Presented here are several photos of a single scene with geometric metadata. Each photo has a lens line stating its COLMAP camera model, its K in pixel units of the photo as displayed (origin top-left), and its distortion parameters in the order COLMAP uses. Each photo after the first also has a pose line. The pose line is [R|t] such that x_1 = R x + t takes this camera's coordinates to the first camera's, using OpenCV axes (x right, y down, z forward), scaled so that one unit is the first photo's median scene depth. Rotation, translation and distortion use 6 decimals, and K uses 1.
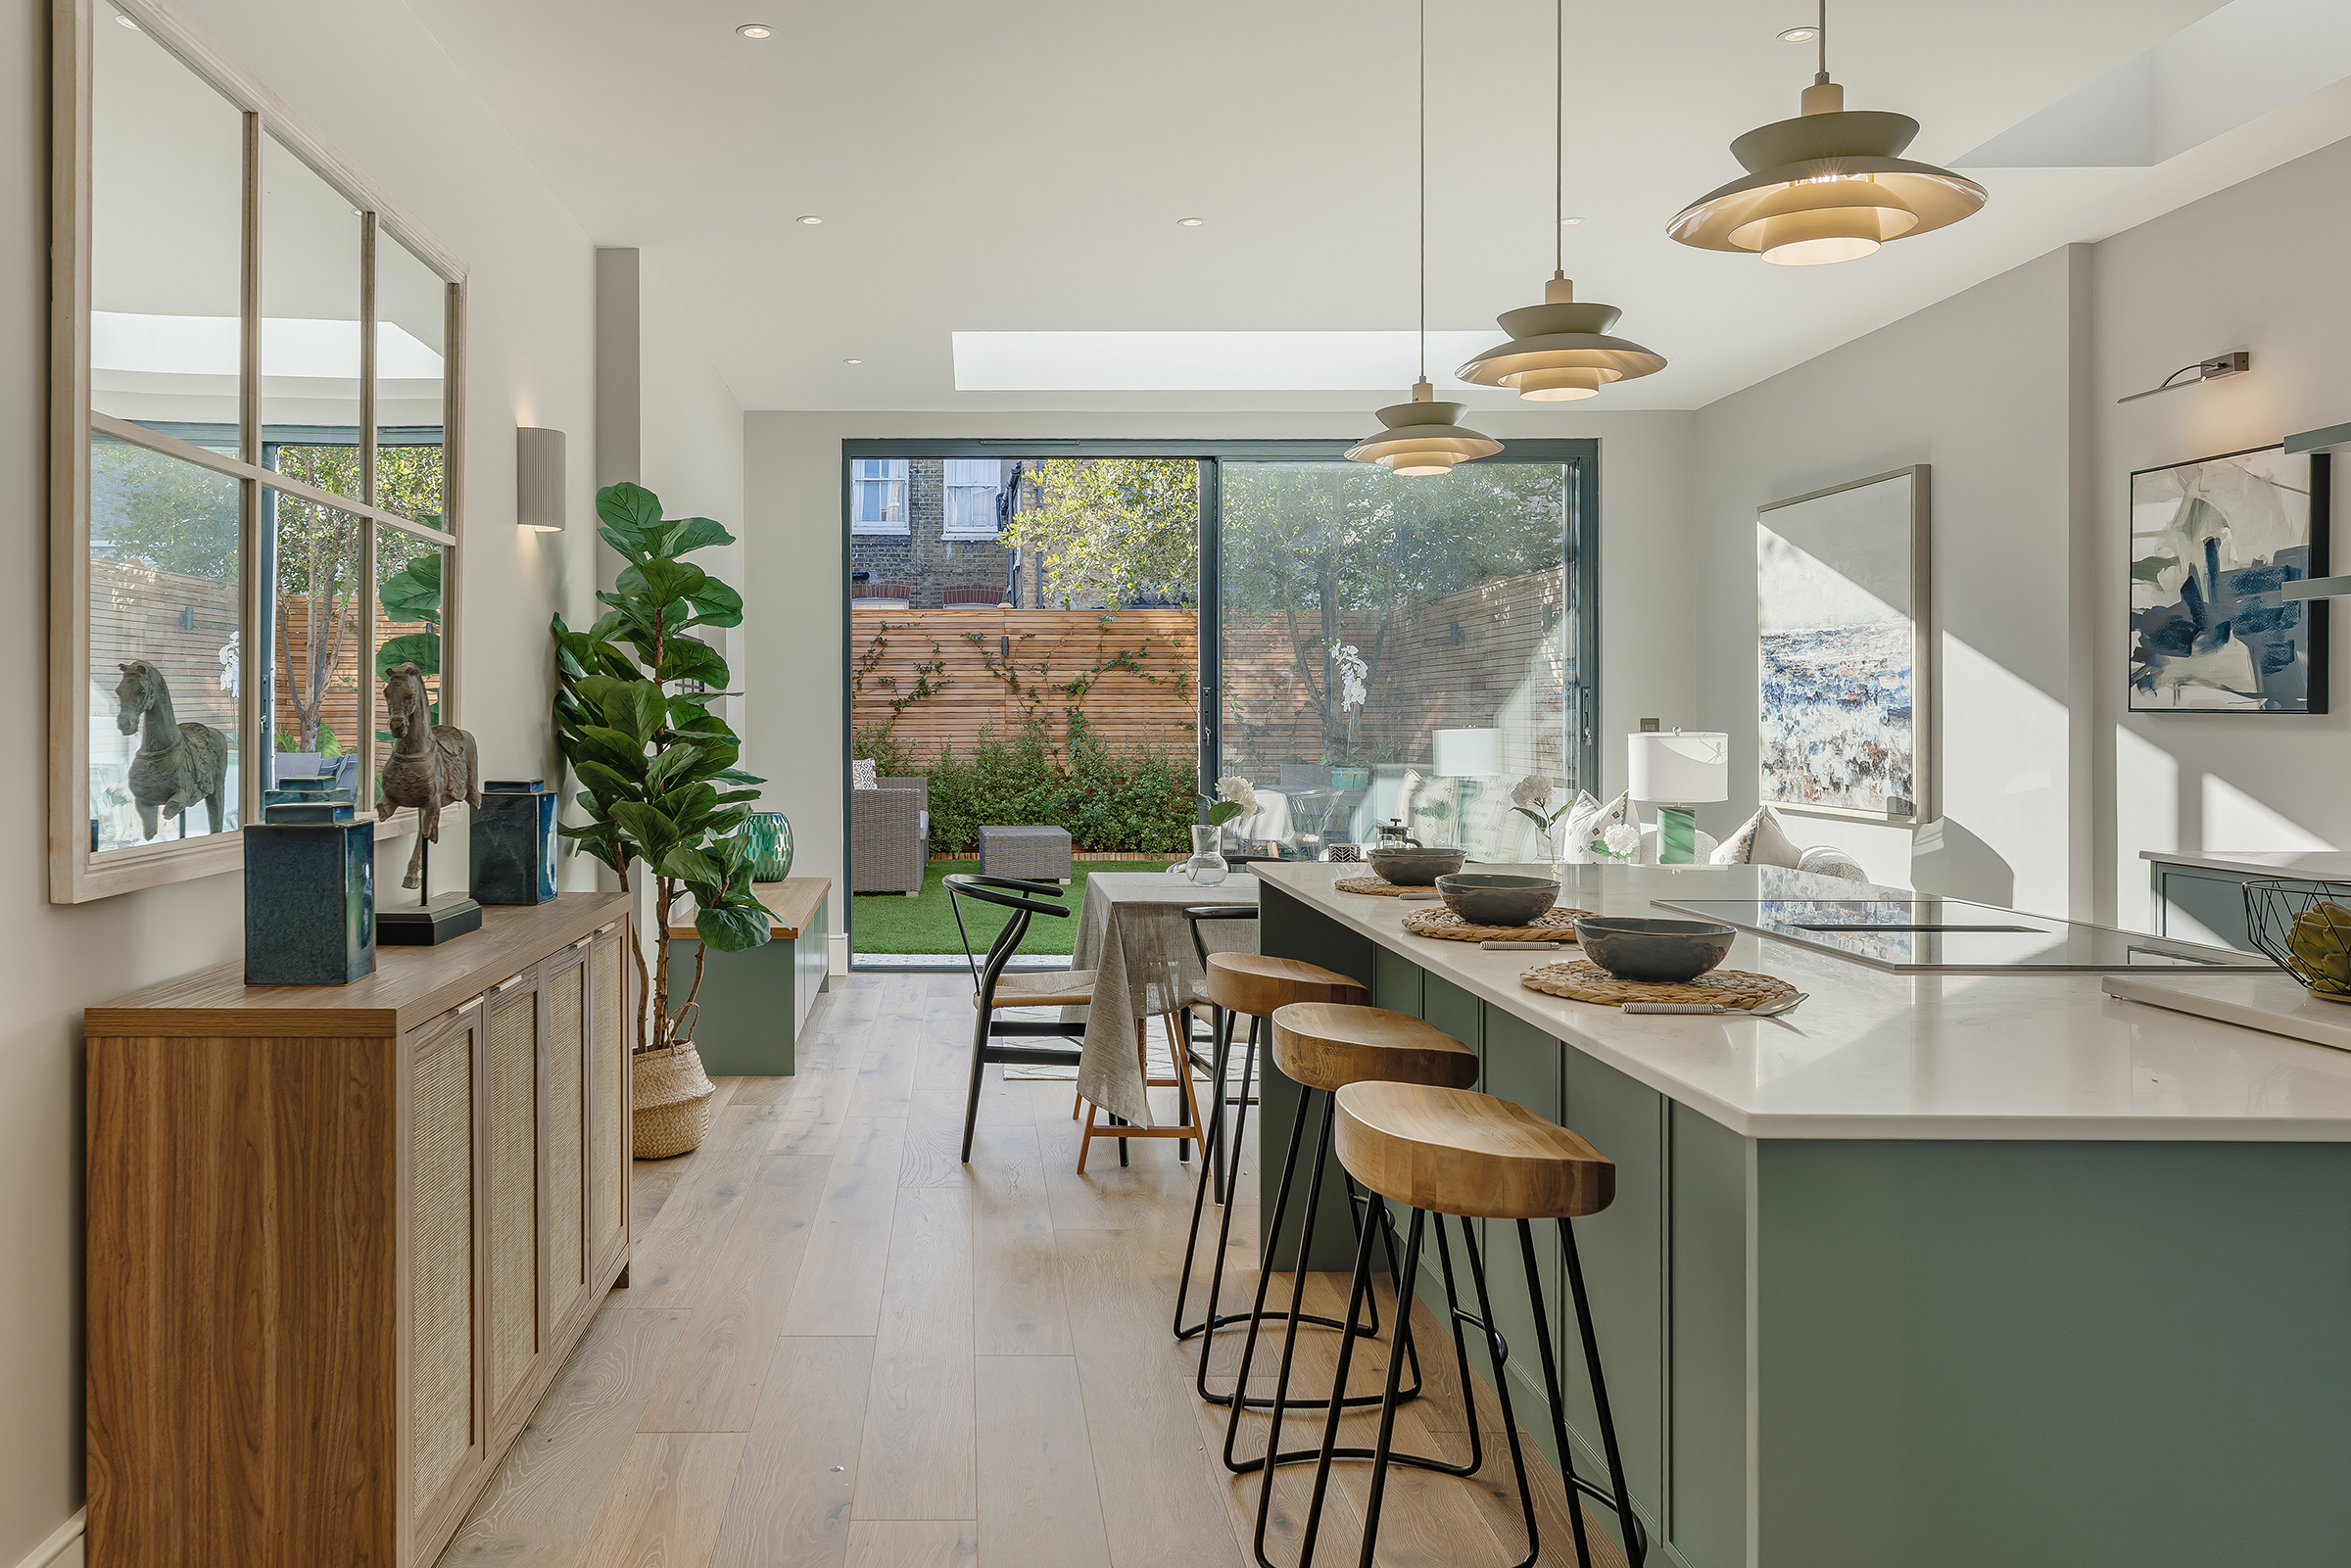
lens RADIAL K [[1693.3, 0, 1171.6], [0, 1693.3, 719.6], [0, 0, 1]] dist [-0.040113, -0.002427]
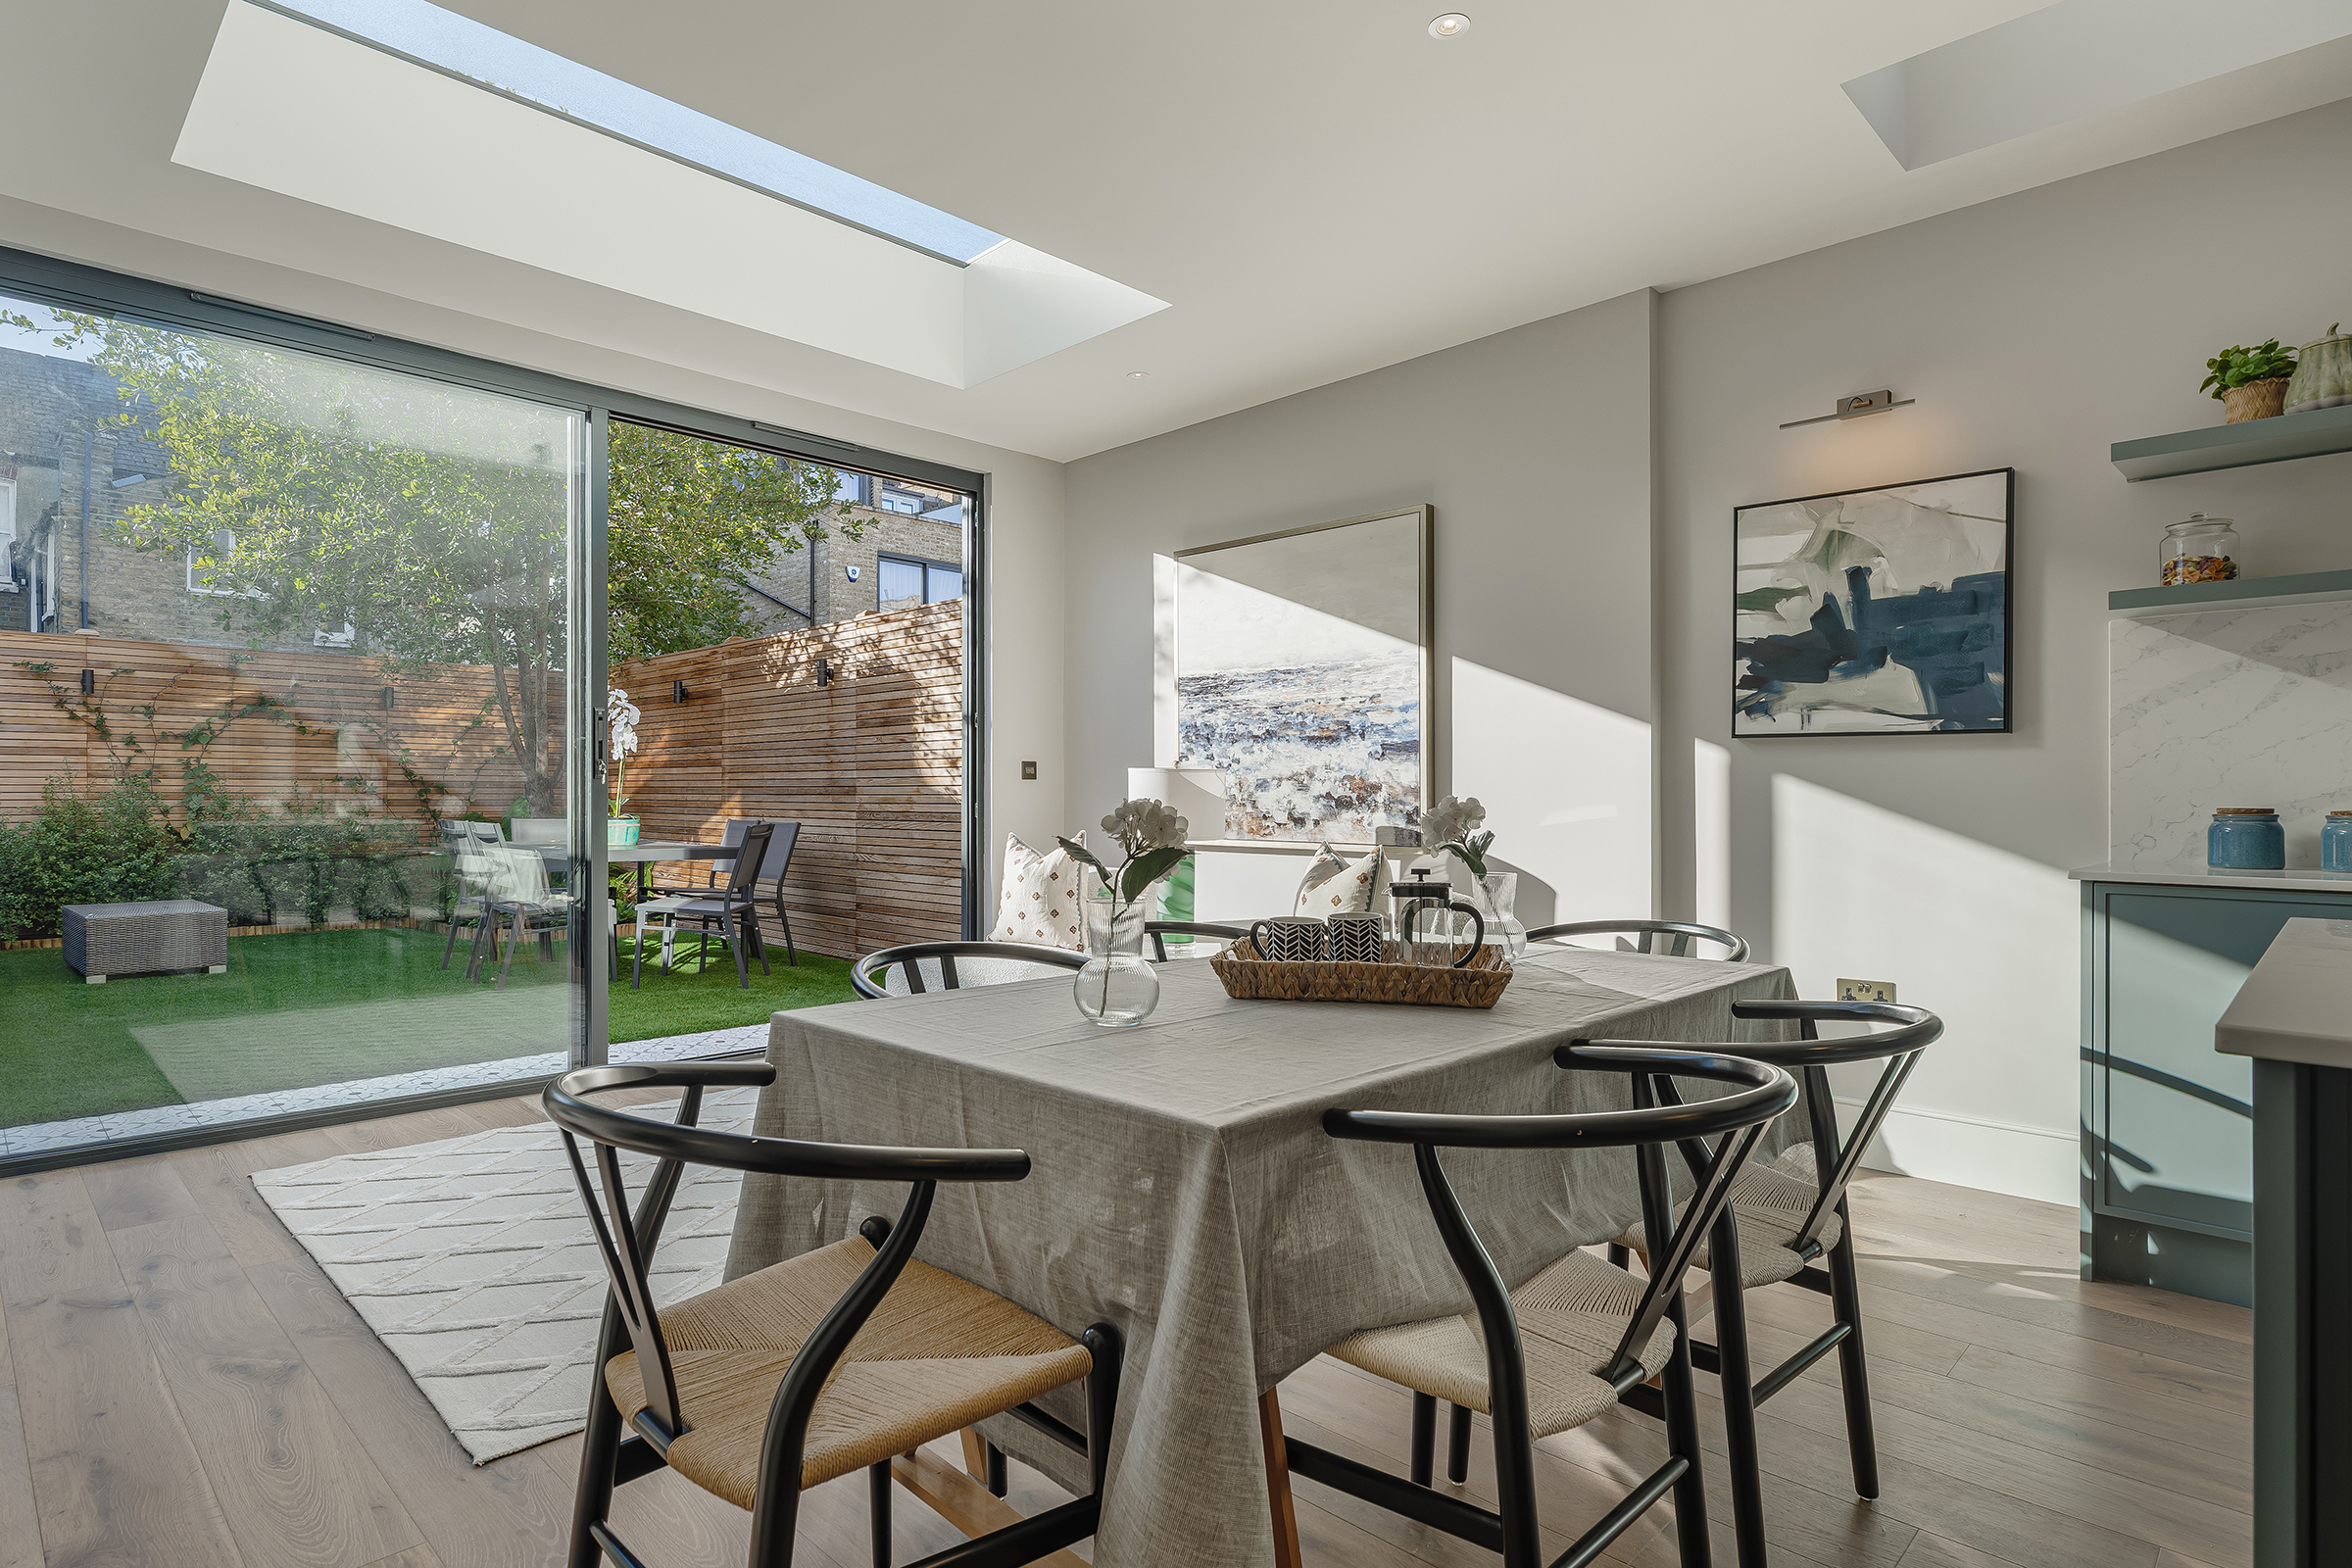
lens RADIAL K [[1155.6, 0, 1120.1], [0, 1155.6, 789.8], [0, 0, 1]] dist [-0.007904, 0.000064]
pose [[0.772016, 0.001087, 0.635602, -0.142791], [0.001368, 0.999993, -0.003372, 0.023949], [-0.635602, 0.003473, 0.772009, 0.558213]]
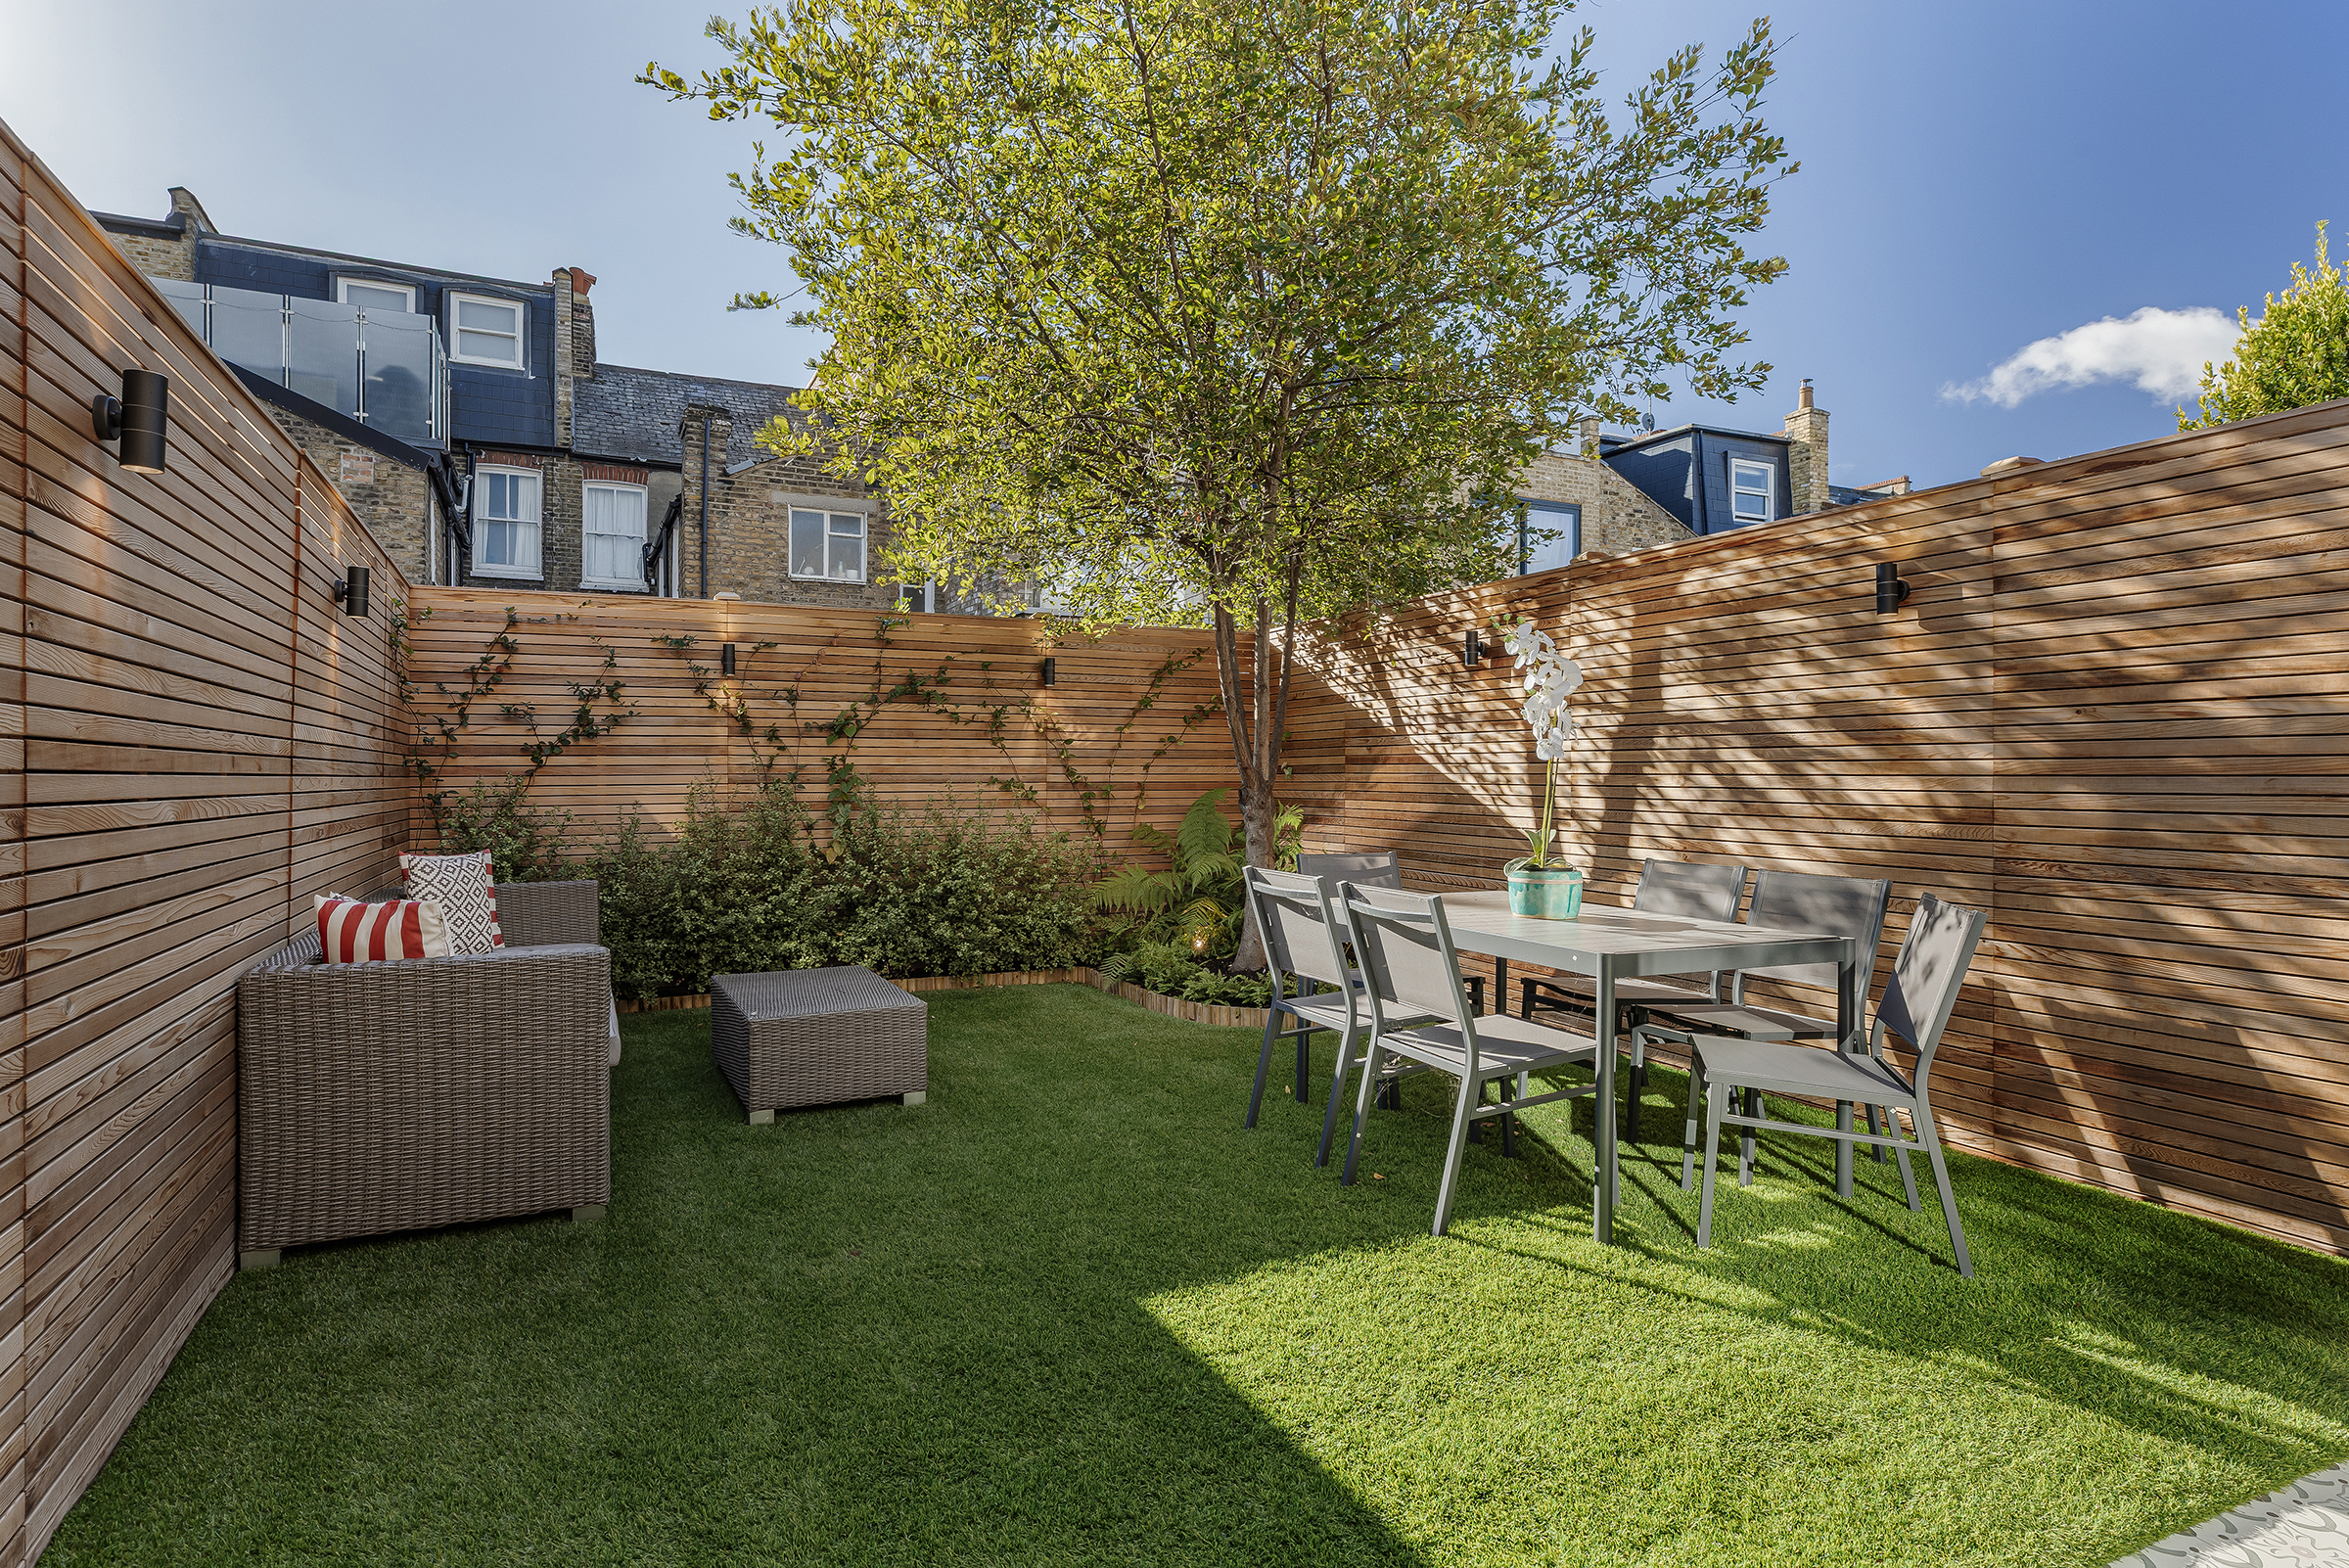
lens RADIAL K [[1176.6, 0, 1167.2], [0, 1176.6, 761.6], [0, 0, 1]] dist [-0.004269, -0.000079]
pose [[0.942530, 0.000001, 0.334121, -0.196275], [0.003969, 0.999929, -0.011197, 0.000066], [-0.334097, 0.011879, 0.942464, 1.155292]]
